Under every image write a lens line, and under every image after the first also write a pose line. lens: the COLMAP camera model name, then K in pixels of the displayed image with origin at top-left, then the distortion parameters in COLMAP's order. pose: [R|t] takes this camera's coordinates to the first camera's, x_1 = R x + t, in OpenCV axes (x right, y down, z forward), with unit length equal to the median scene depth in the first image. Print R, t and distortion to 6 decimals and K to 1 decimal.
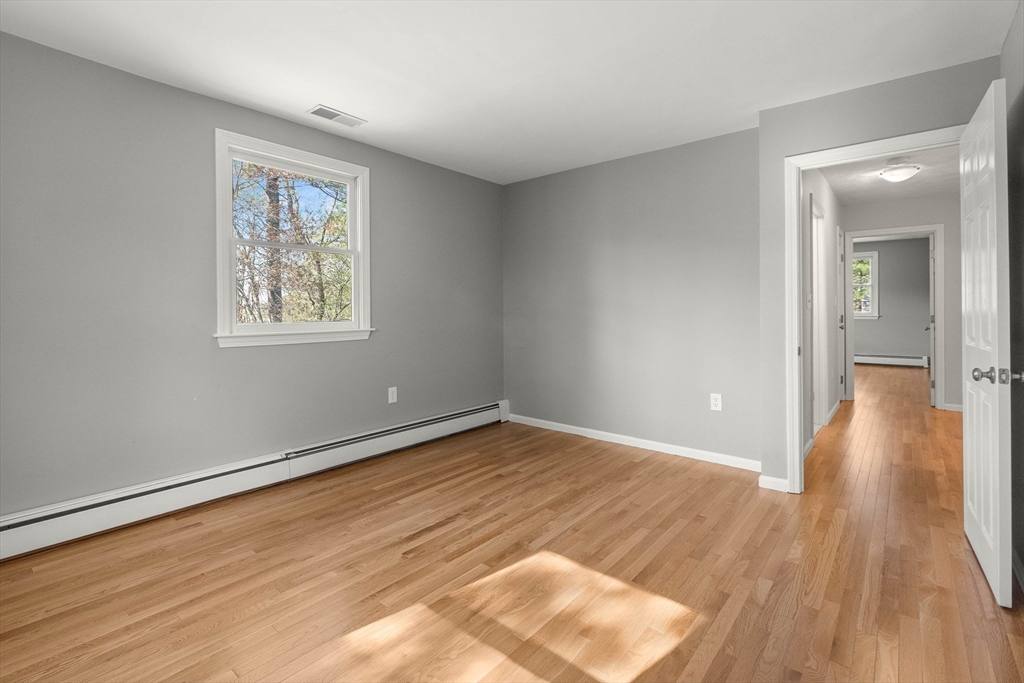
lens RADIAL K [[465.5, 0, 519.7], [0, 465.5, 315.7], [0, 0, 1]] dist [-0.001724, -0.000627]
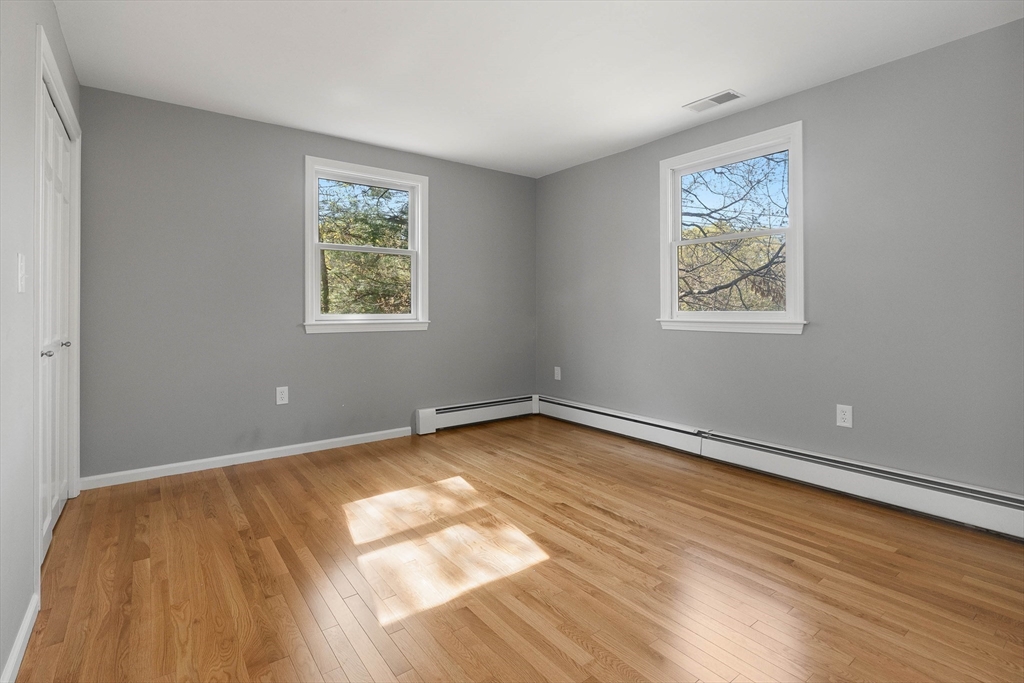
lens RADIAL K [[490.7, 0, 513.0], [0, 490.7, 308.9], [0, 0, 1]] dist [-0.000865, -0.000152]
pose [[-0.230077, 0.008827, -0.973132, 0.858550], [-0.005279, 0.999933, 0.010319, 0.000406], [0.973158, 0.007511, -0.230015, 0.997652]]
